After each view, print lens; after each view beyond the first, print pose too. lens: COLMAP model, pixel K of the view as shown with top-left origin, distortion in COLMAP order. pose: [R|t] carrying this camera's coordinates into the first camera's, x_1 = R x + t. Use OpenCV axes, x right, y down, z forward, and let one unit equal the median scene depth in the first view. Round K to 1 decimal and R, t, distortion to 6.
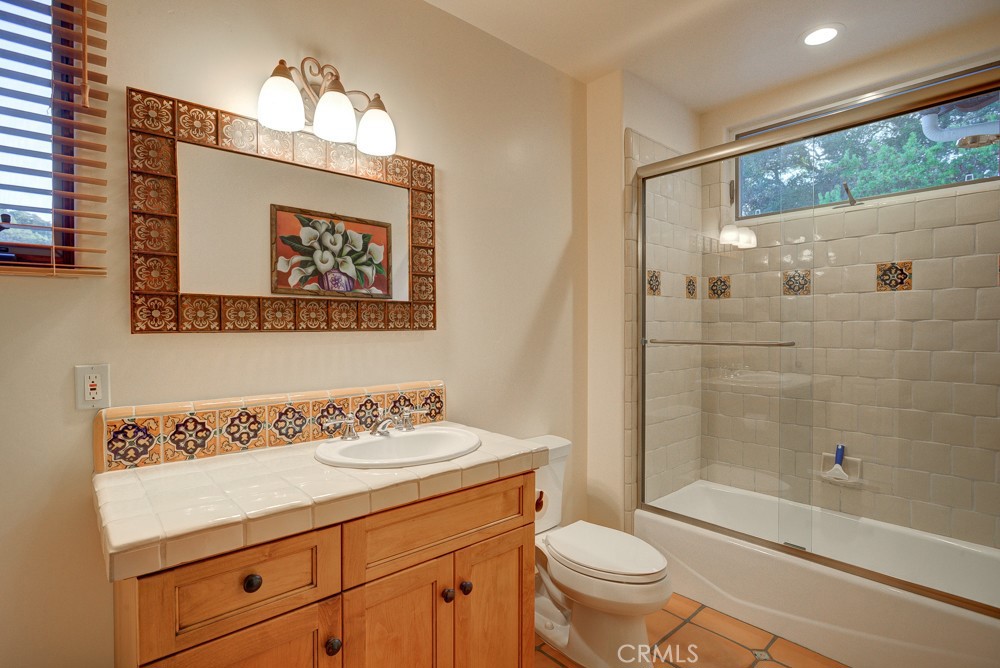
lens RADIAL K [[496.5, 0, 500.0], [0, 496.5, 334.0], [0, 0, 1]] dist [-0.002016, 0.000366]
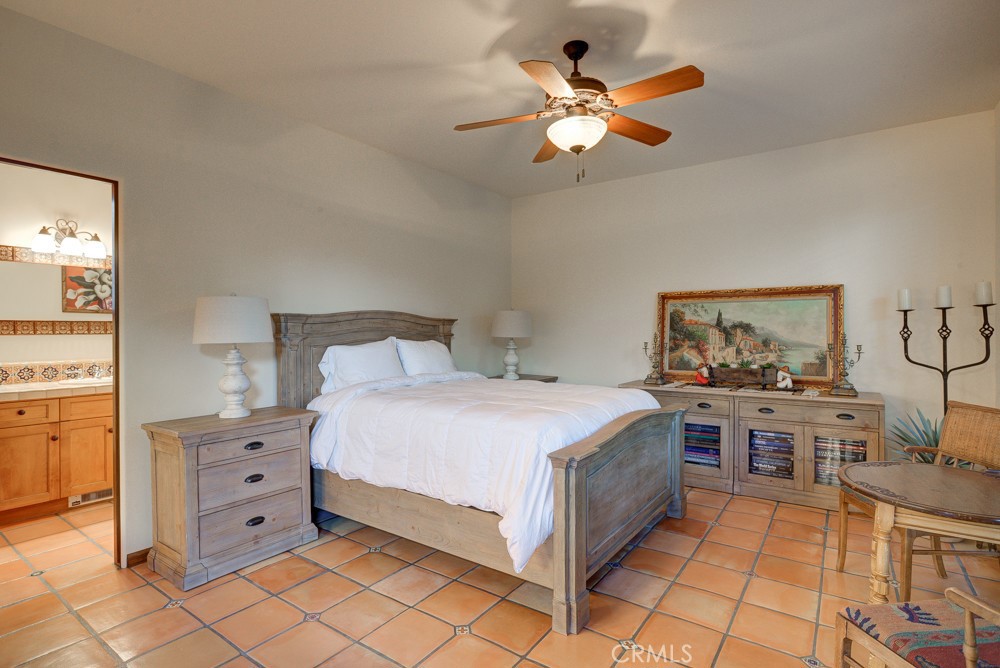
lens RADIAL K [[496.5, 0, 500.0], [0, 496.5, 334.0], [0, 0, 1]] dist [-0.002016, 0.000366]
pose [[0.975468, -0.002188, 0.220132, 0.583443], [0.004134, 0.999956, -0.008382, 0.010118], [-0.220104, 0.009087, 0.975434, -0.904806]]
